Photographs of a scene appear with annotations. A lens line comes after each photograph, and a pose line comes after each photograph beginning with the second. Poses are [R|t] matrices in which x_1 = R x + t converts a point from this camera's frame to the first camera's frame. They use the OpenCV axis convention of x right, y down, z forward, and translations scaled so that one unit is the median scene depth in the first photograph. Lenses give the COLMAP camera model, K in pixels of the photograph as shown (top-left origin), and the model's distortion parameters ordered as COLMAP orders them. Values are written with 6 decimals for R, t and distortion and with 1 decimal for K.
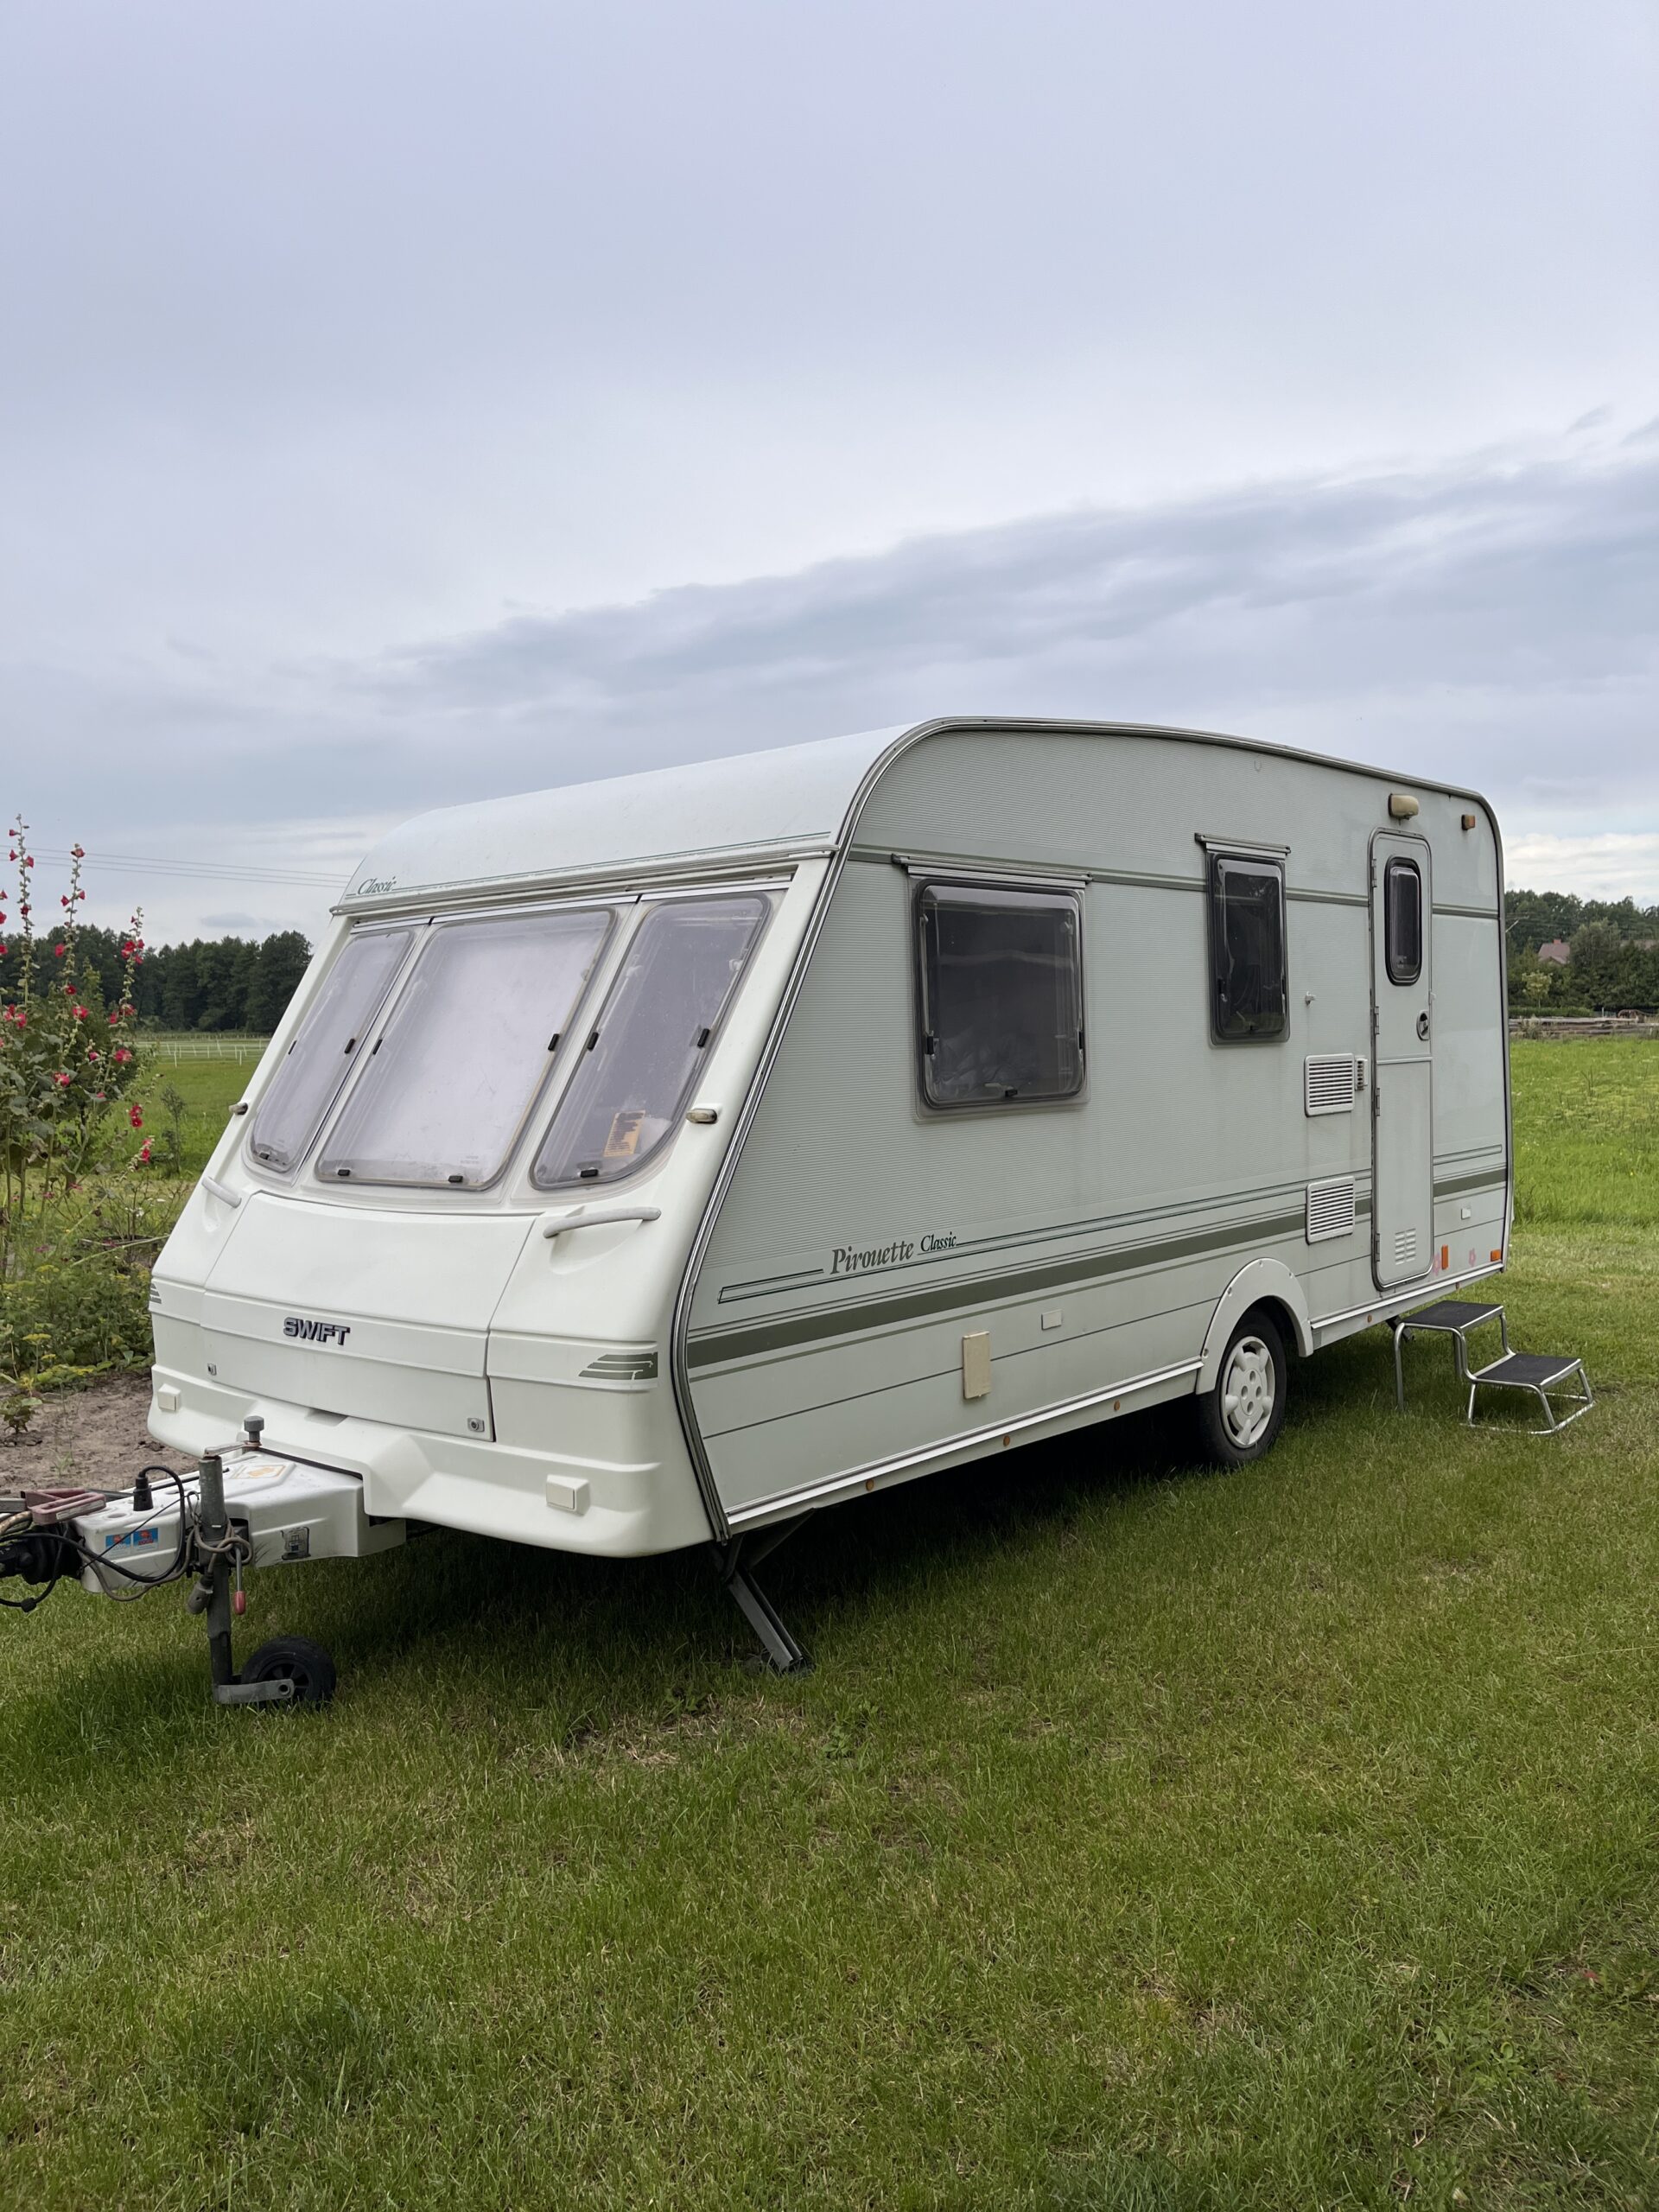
lens RADIAL K [[1703.0, 0, 826.9], [0, 1703.0, 1106.7], [0, 0, 1]] dist [0.034174, -0.053725]
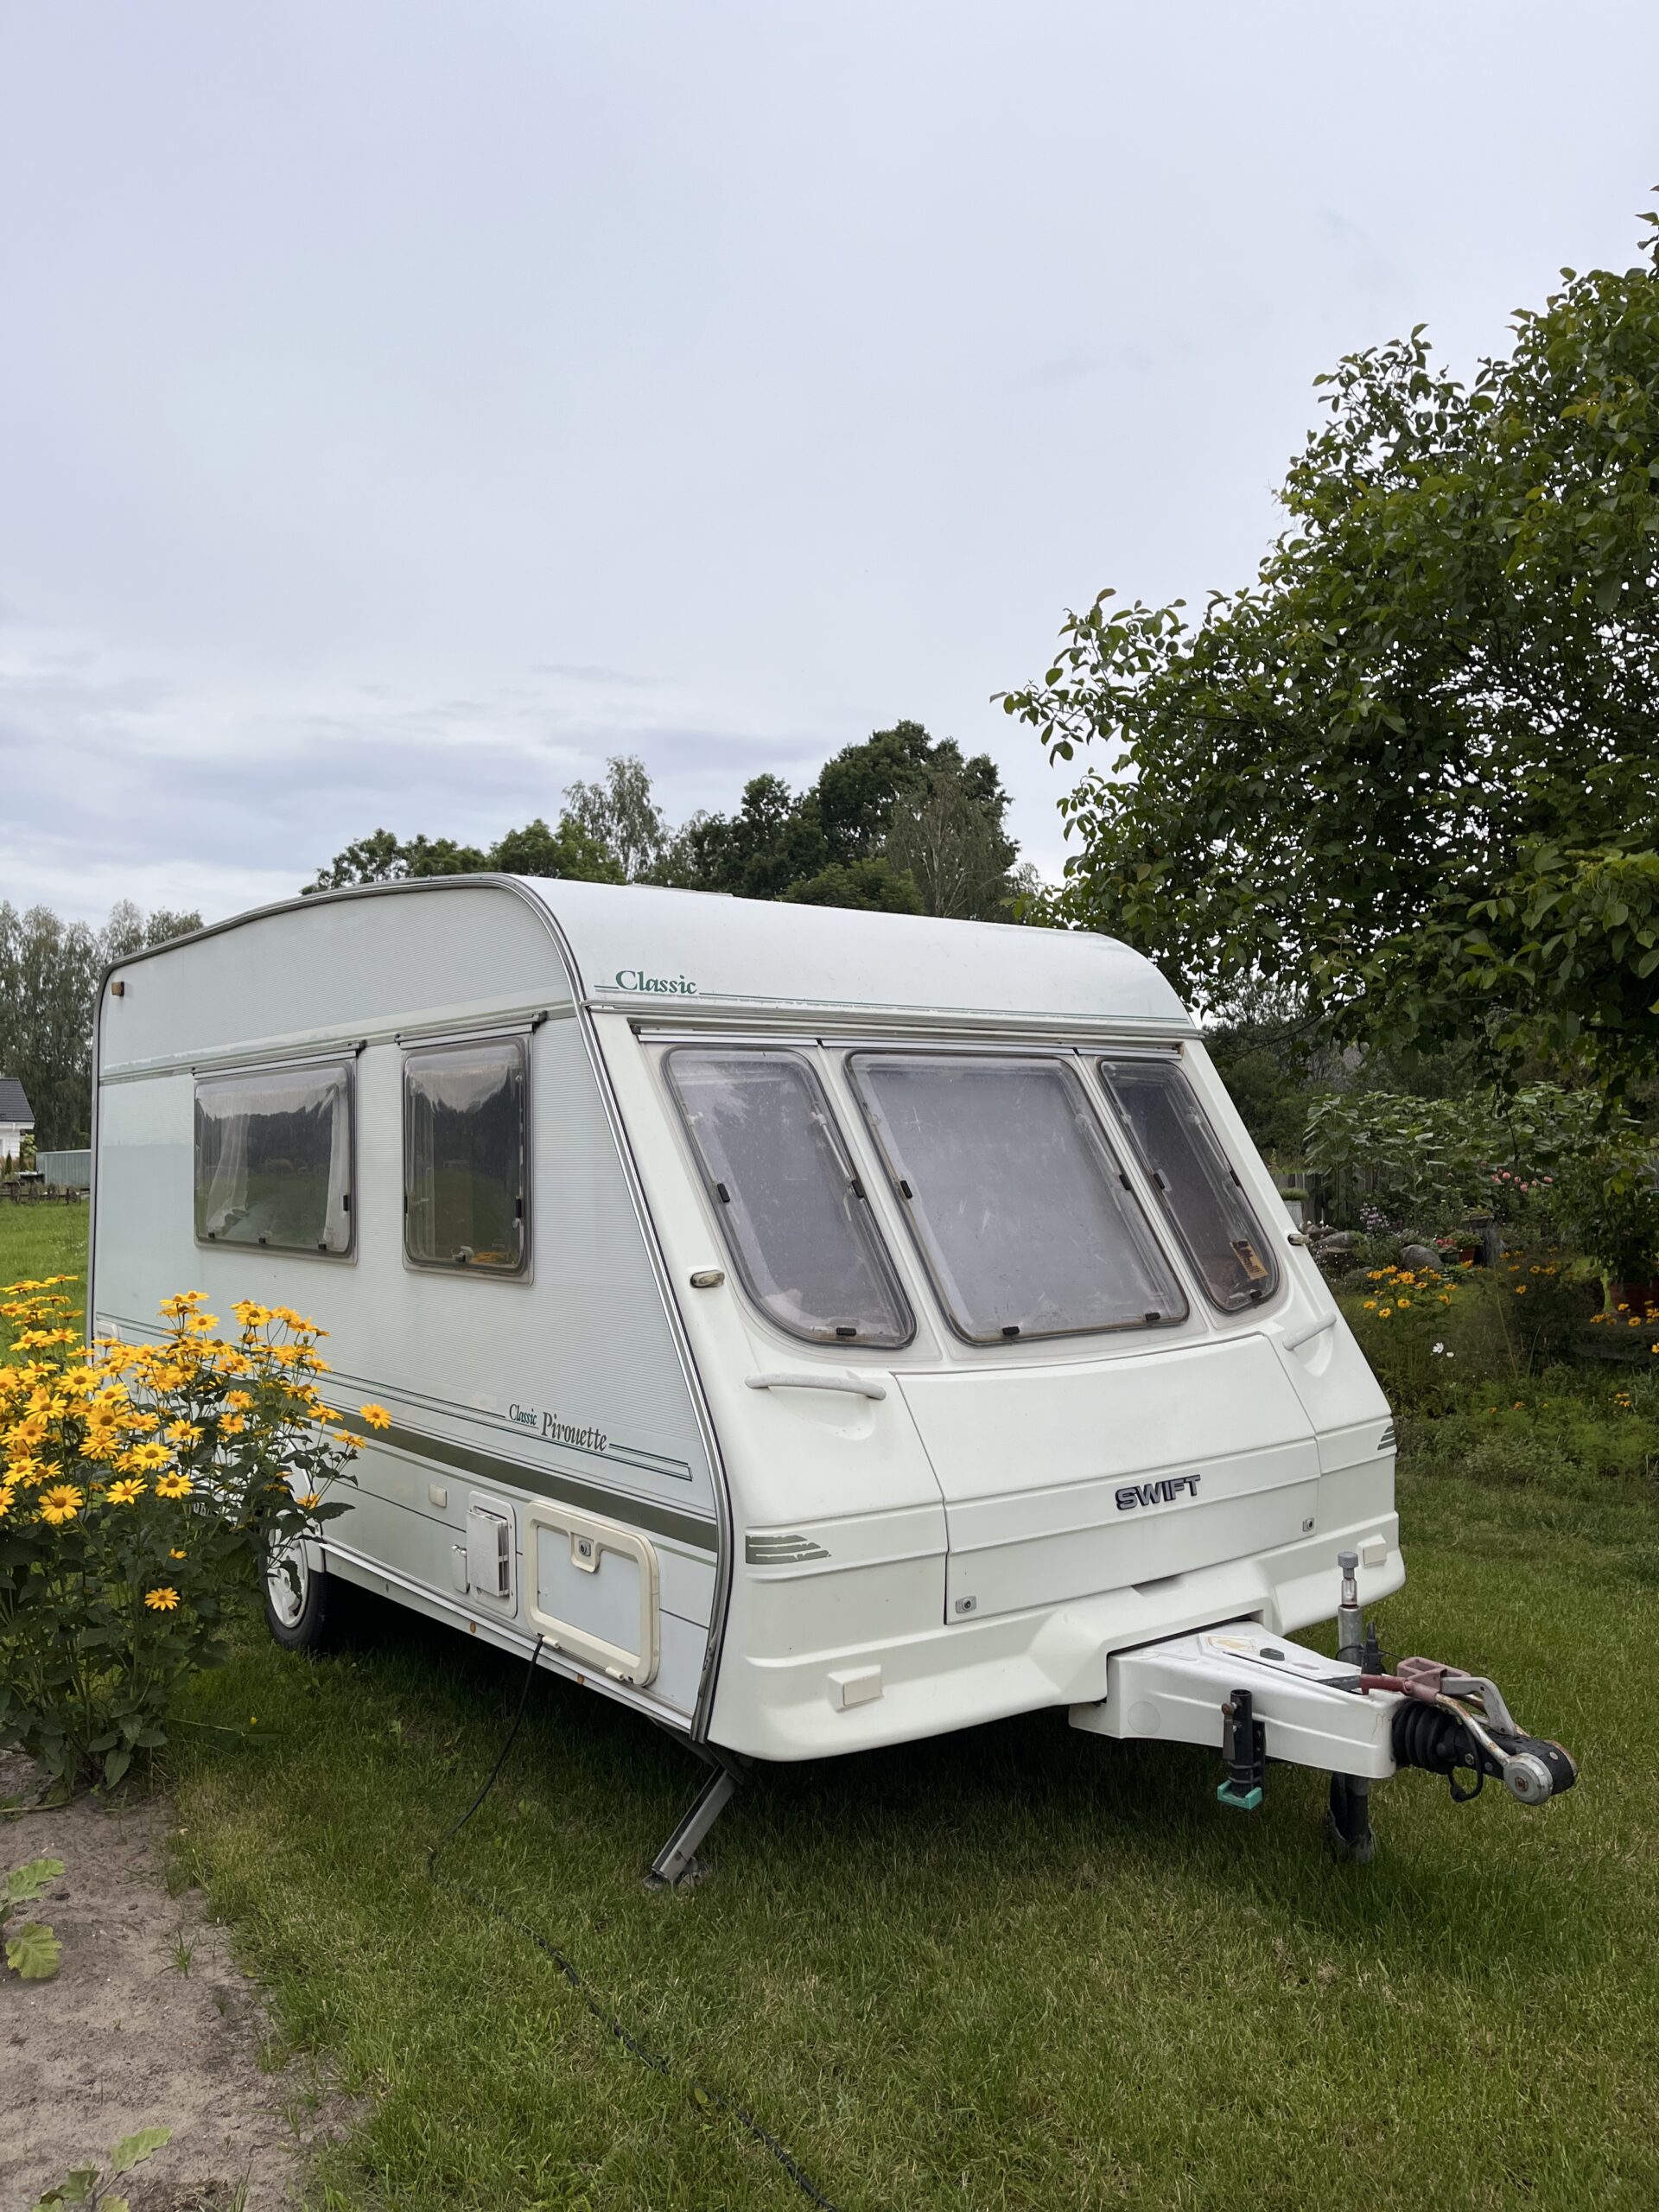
lens RADIAL K [[1703.0, 0, 826.5], [0, 1703.0, 1103.5], [0, 0, 1]] dist [0.034174, -0.053725]
pose [[0.205303, 0.042916, 0.977757, -1.258539], [0.046284, 0.997495, -0.053501, -0.039748], [-0.977603, 0.056239, 0.202802, 0.973402]]
